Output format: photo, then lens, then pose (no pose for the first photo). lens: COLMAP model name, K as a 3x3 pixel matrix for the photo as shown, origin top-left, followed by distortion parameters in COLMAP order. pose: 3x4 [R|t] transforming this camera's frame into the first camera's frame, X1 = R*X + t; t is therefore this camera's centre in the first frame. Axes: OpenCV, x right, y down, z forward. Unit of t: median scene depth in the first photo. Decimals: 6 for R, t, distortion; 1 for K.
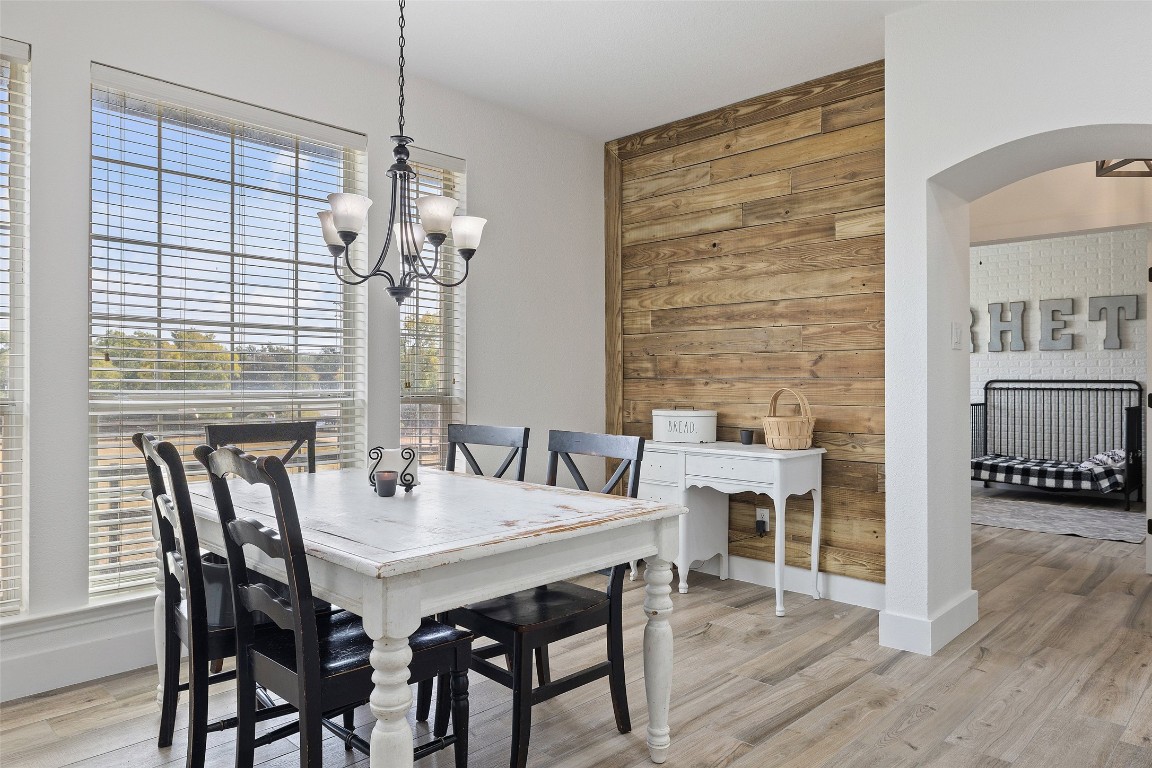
lens RADIAL K [[759.9, 0, 574.9], [0, 759.9, 363.5], [0, 0, 1]] dist [-0.003117, -0.000531]
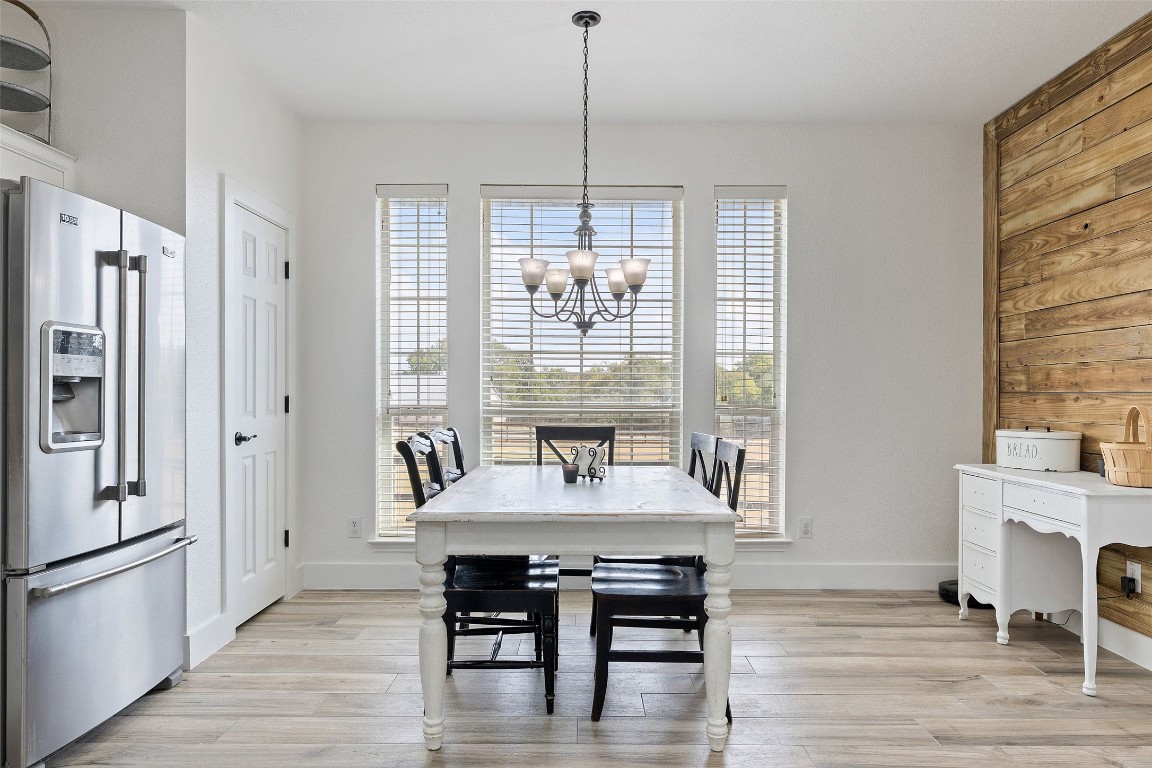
lens RADIAL K [[739.2, 0, 576.0], [0, 739.2, 384.0], [0, 0, 1]] dist [-0.000134, 0.000195]
pose [[0.688163, -0.008571, -0.725506, 0.374722], [0.014440, 0.999894, 0.001884, 0.001040], [0.725413, -0.011773, 0.688213, 0.073024]]
